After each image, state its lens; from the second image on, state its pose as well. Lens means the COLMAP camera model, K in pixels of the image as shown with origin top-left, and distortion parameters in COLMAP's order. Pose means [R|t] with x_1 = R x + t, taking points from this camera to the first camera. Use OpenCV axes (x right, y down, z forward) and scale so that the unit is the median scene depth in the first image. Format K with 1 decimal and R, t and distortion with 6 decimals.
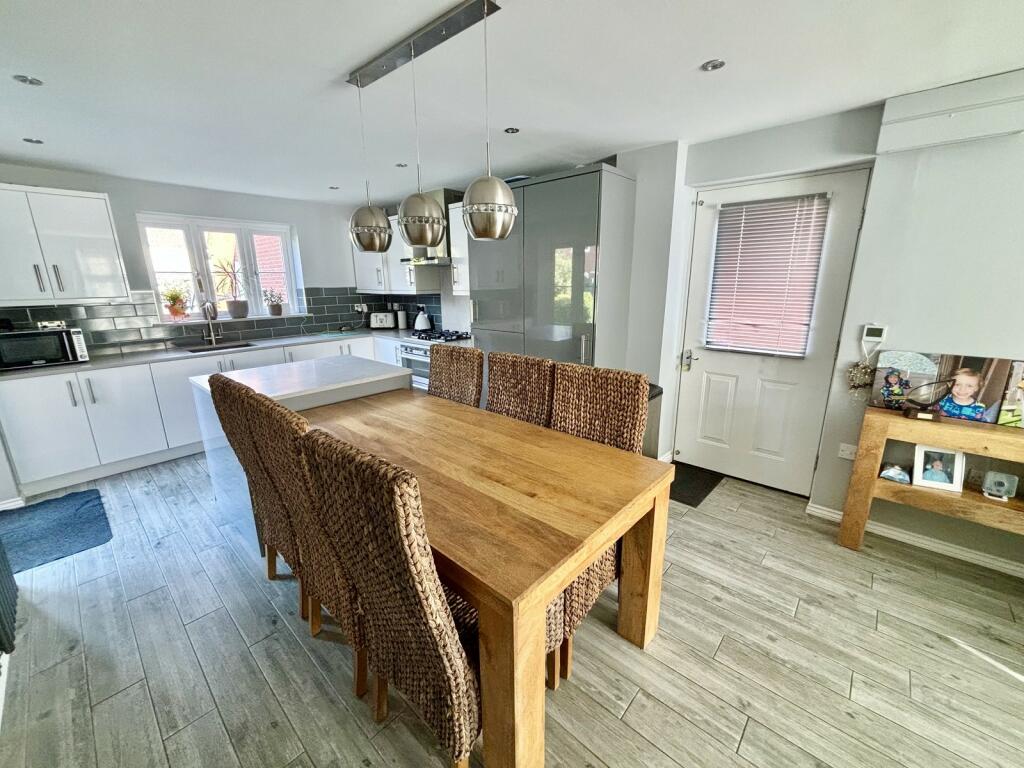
lens RADIAL K [[411.5, 0, 508.1], [0, 411.5, 380.0], [0, 0, 1]] dist [0.004427, -0.001350]
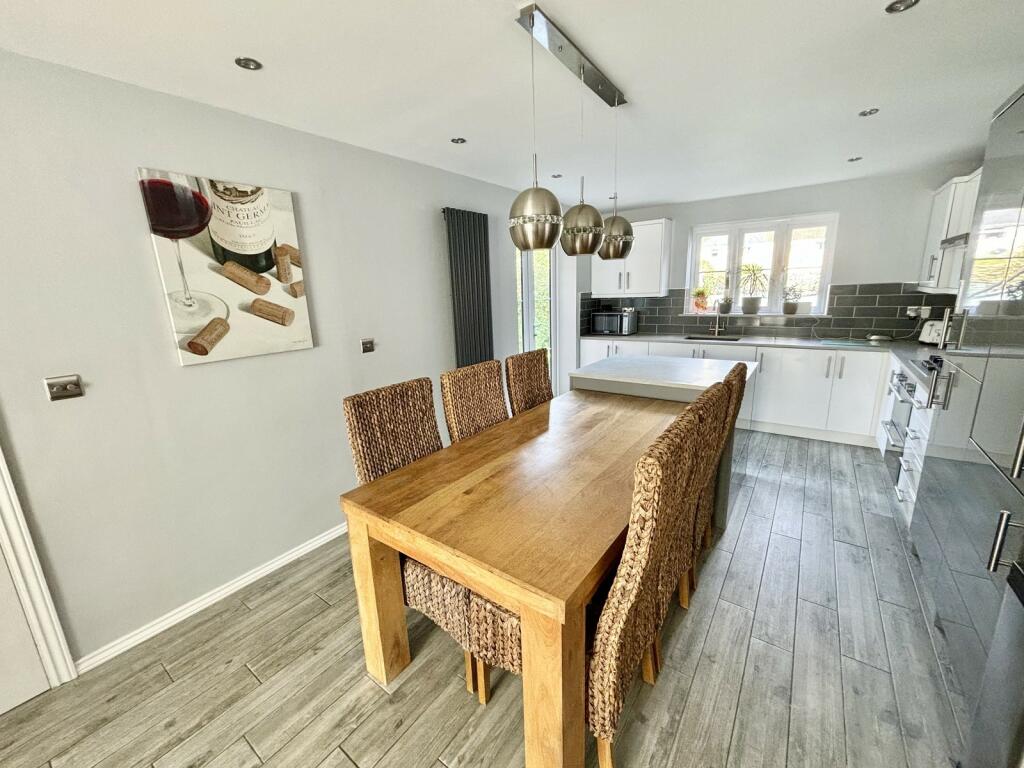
lens RADIAL K [[411.5, 0, 509.5], [0, 411.5, 378.6], [0, 0, 1]] dist [0.004427, -0.001350]
pose [[0.110453, 0.224042, -0.968300, 0.601152], [-0.203777, 0.958669, 0.198569, -0.139798], [0.972767, 0.175385, 0.151542, 0.512239]]
